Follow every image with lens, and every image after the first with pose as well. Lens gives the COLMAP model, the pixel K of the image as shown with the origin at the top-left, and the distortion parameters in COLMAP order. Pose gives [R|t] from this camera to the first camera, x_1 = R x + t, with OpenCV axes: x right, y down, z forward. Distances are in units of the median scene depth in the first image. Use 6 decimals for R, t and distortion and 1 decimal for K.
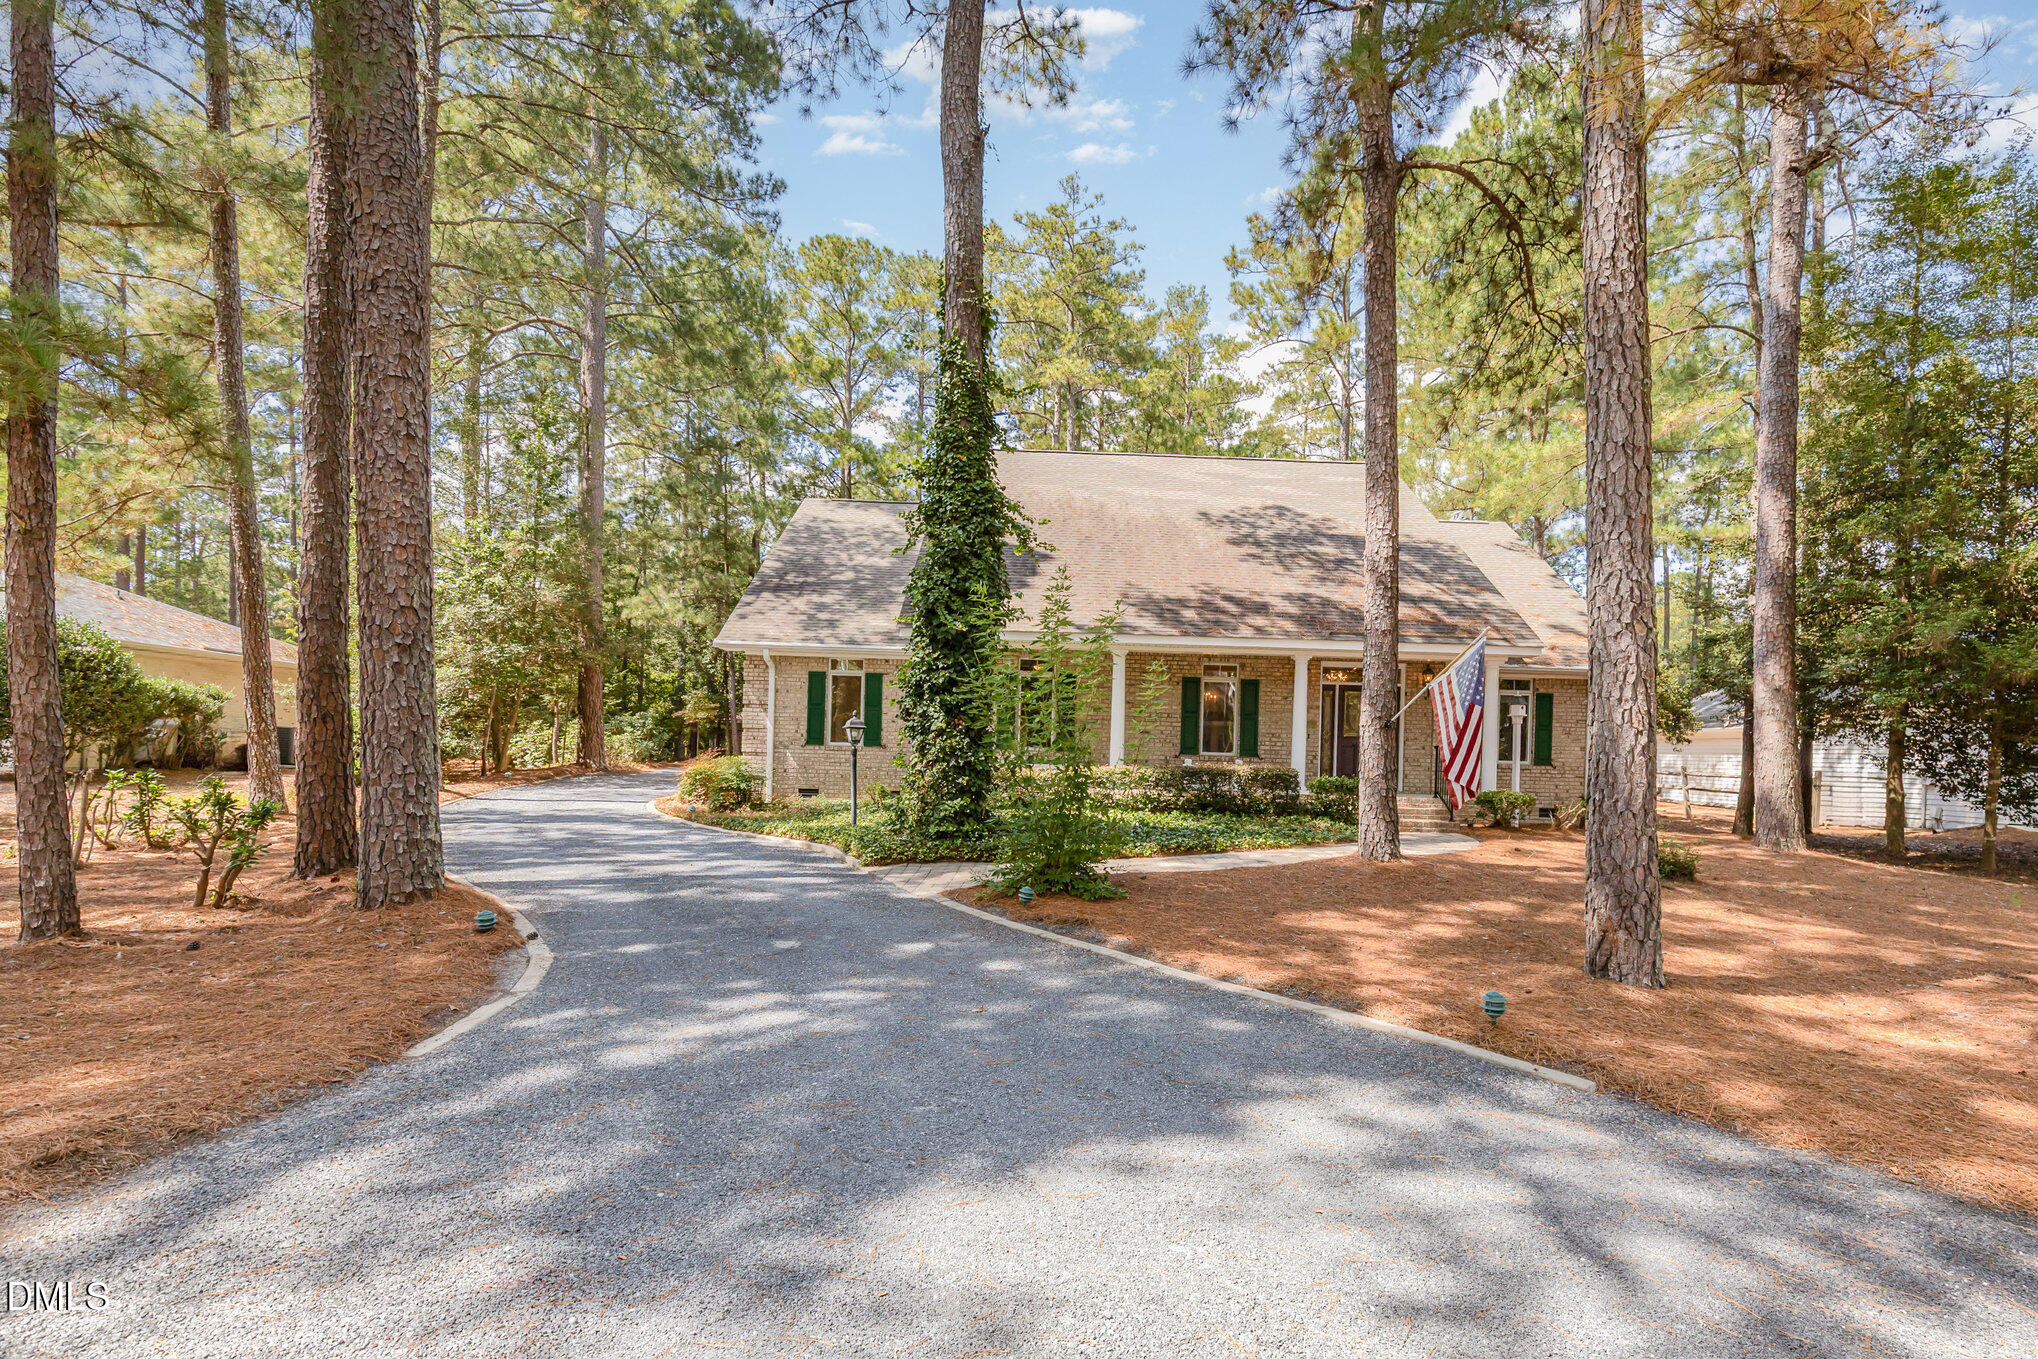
lens RADIAL K [[956.7, 0, 1103.9], [0, 956.7, 624.6], [0, 0, 1]] dist [0.000327, 0.000314]
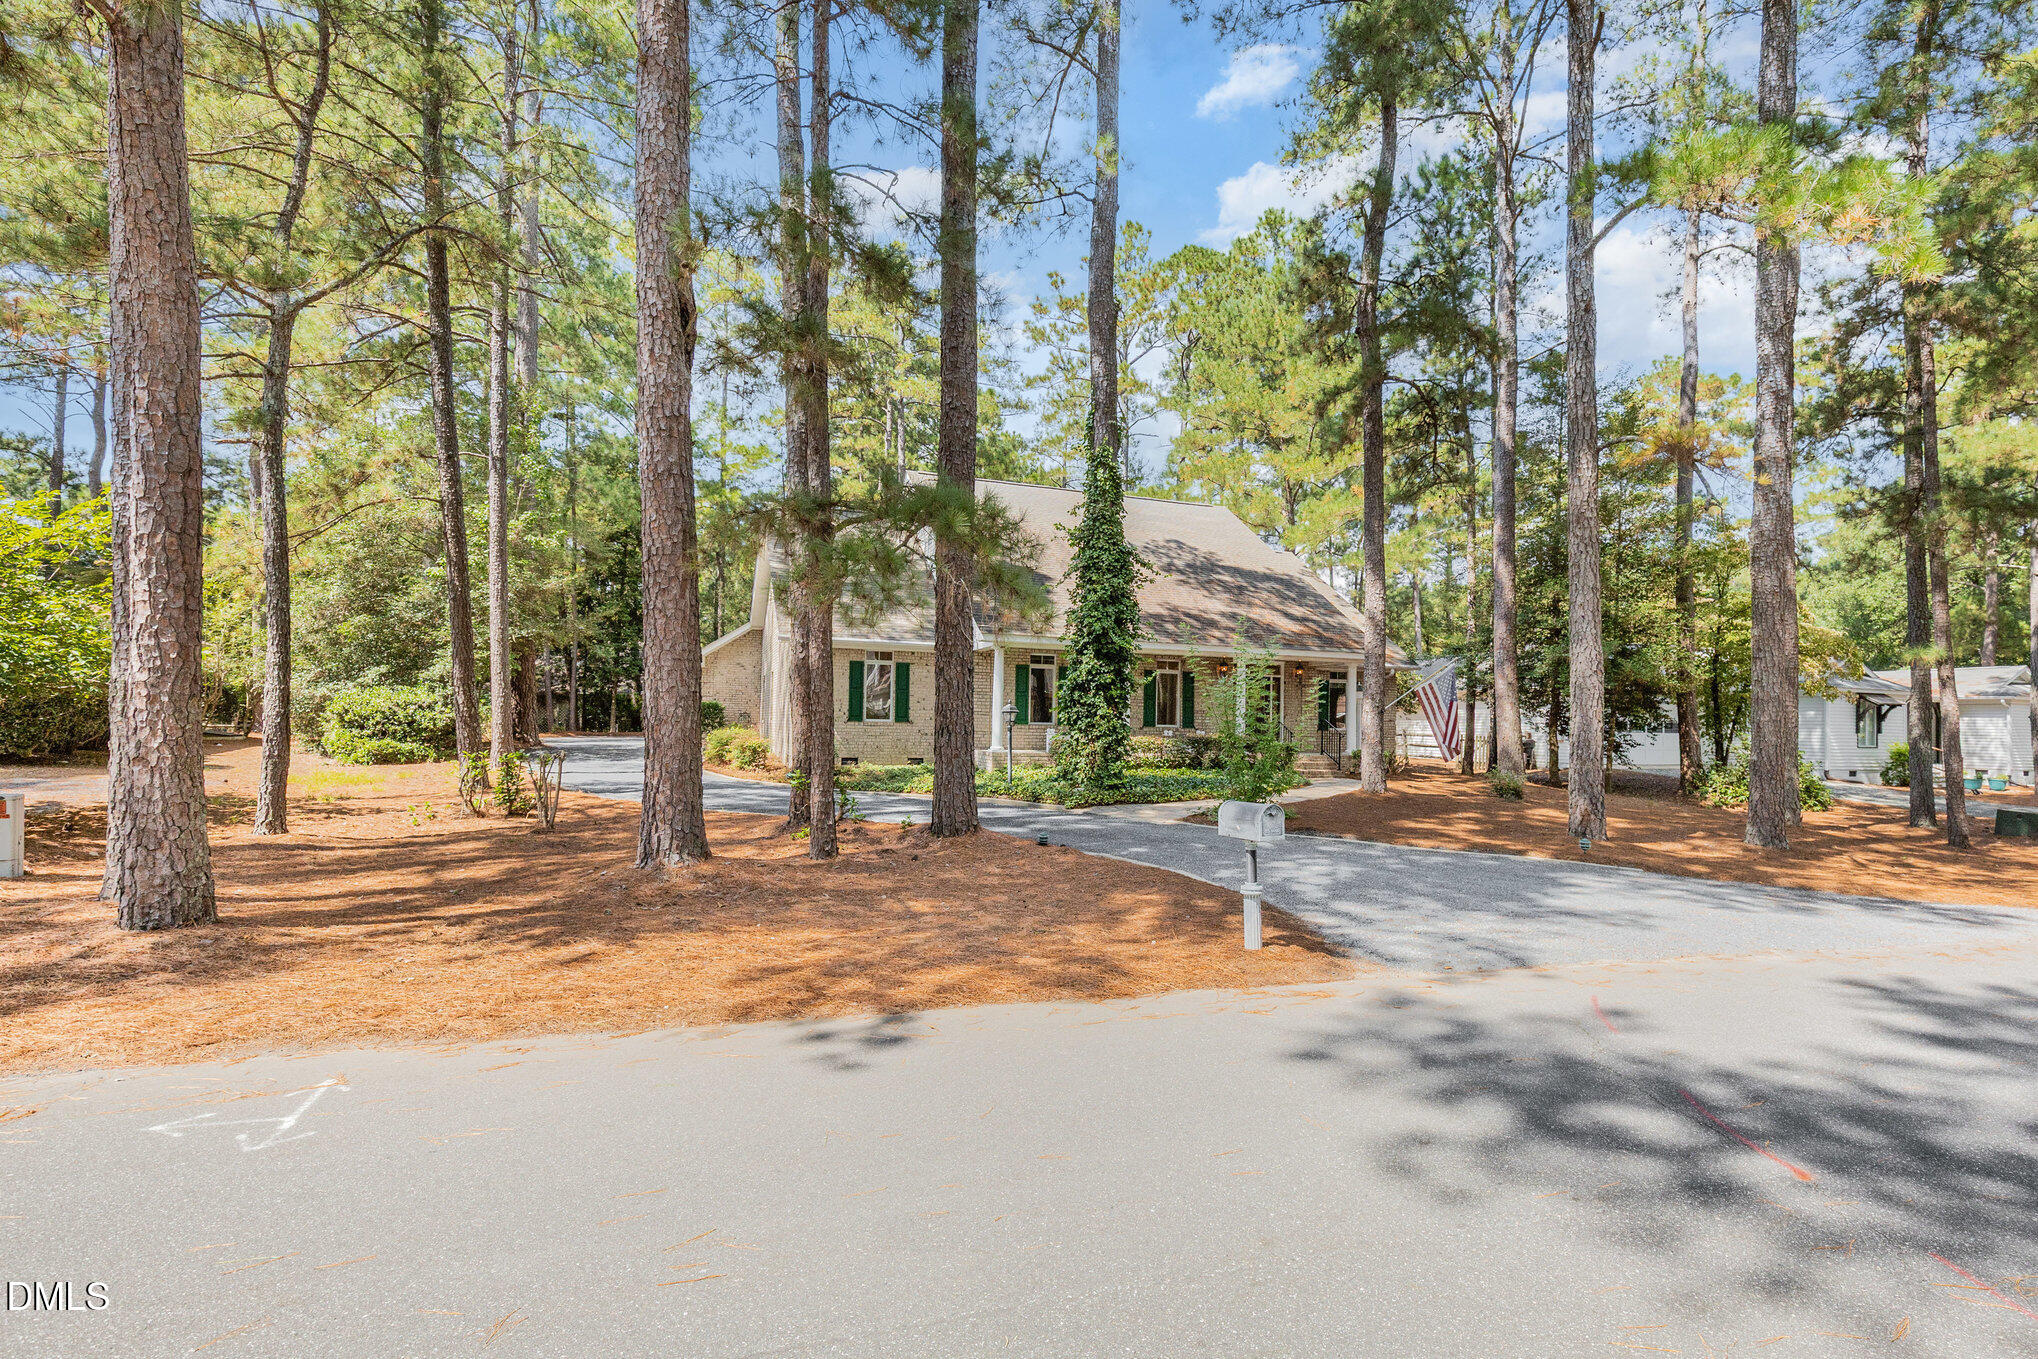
lens RADIAL K [[894.9, 0, 1062.5], [0, 894.9, 566.9], [0, 0, 1]] dist [-0.000399, -0.000511]
pose [[0.952278, 0.043782, 0.302075, -0.404631], [-0.034394, 0.998748, -0.036330, -0.039785], [-0.303287, 0.024207, 0.952592, -0.182891]]
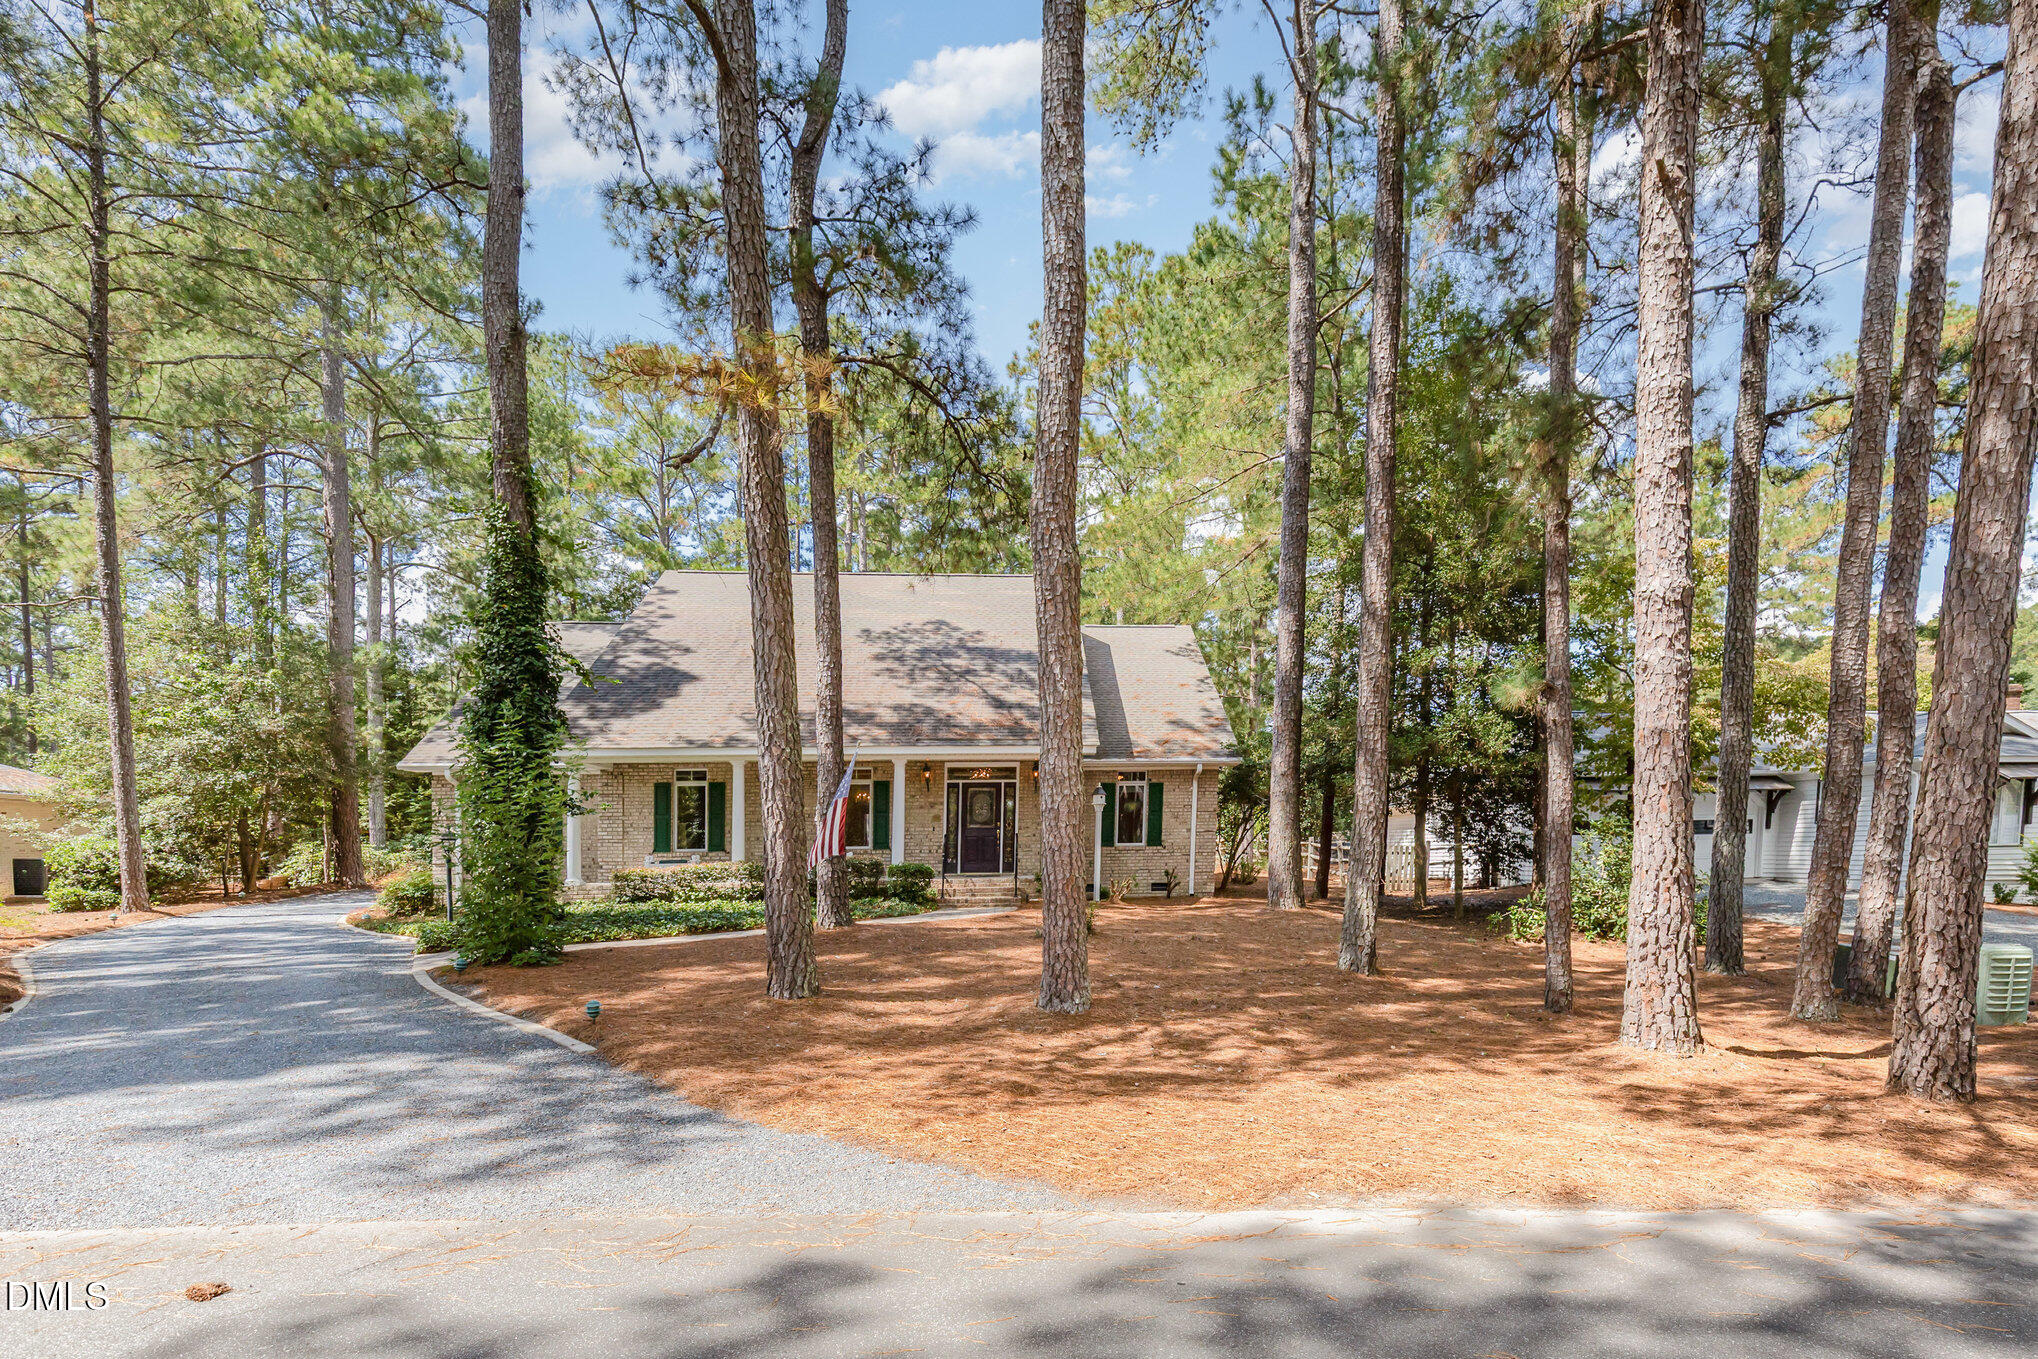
lens RADIAL K [[970.7, 0, 1064.3], [0, 970.7, 775.7], [0, 0, 1]] dist [0.000923, -0.000067]
pose [[0.998279, -0.036598, 0.045817, 0.306413], [0.033899, 0.997720, 0.058357, -0.008184], [-0.047849, -0.056703, 0.997244, -0.147870]]
